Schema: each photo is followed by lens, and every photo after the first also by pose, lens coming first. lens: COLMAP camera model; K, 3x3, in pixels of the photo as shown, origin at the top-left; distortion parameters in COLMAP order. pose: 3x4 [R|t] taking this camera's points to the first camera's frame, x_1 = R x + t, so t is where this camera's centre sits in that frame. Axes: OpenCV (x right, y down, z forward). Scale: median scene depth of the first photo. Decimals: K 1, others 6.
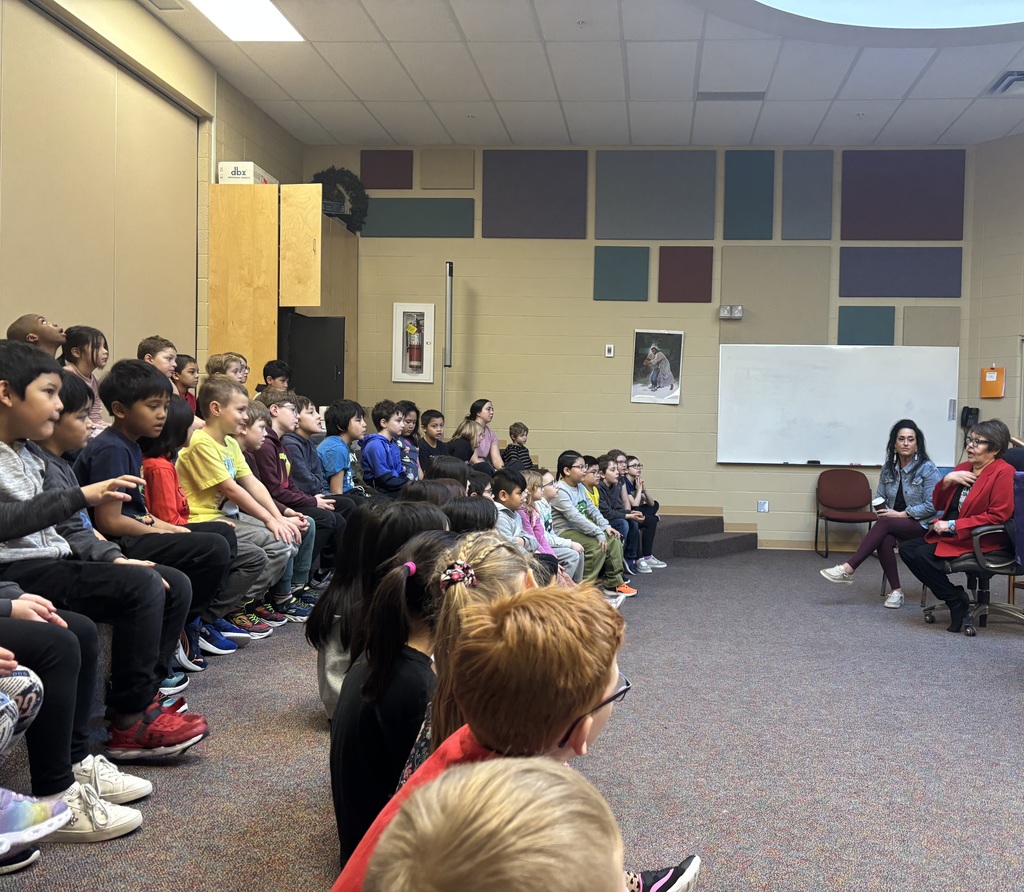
lens RADIAL K [[908.0, 0, 508.0], [0, 908.0, 420.1], [0, 0, 1]] dist [0.051389, -0.002371]
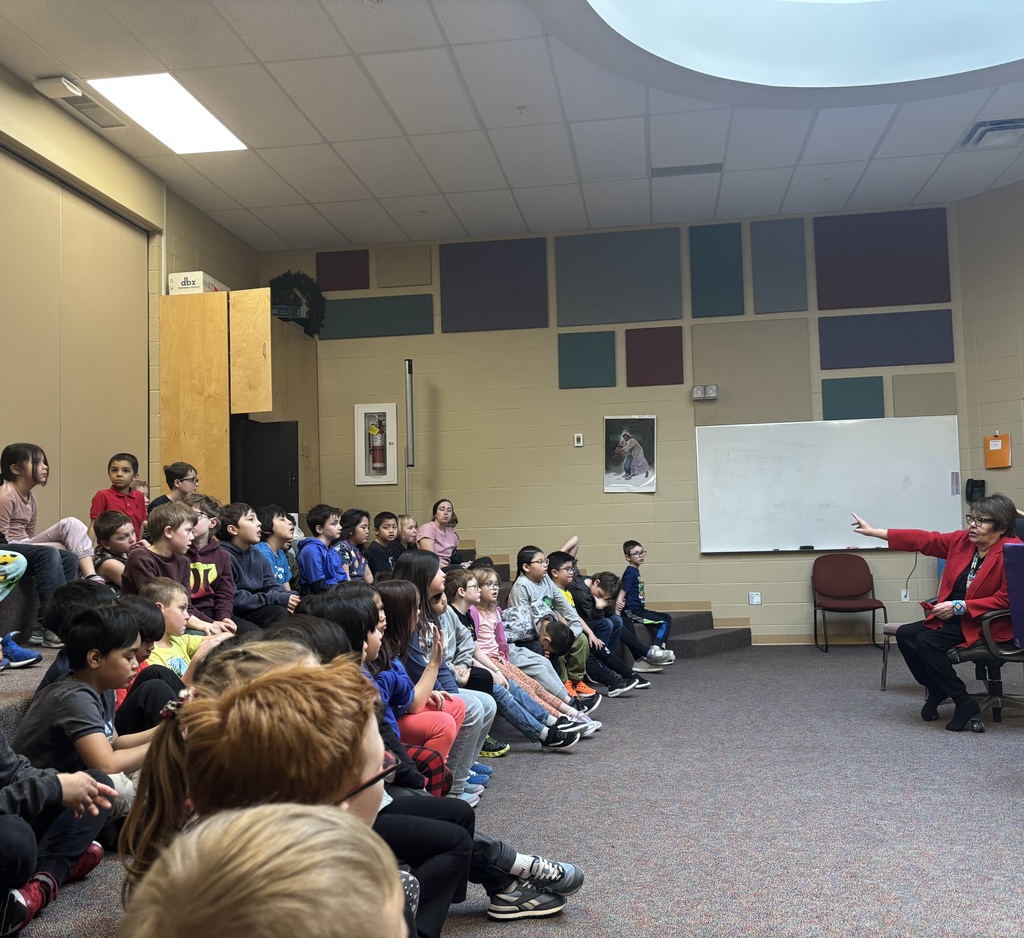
lens RADIAL K [[914.2, 0, 517.7], [0, 914.2, 464.9], [0, 0, 1]] dist [0.061381, -0.021568]
pose [[0.995864, -0.055566, -0.071888, 0.118514], [0.049459, 0.995228, -0.084112, 0.026943], [0.076219, 0.080208, 0.993860, 0.049224]]
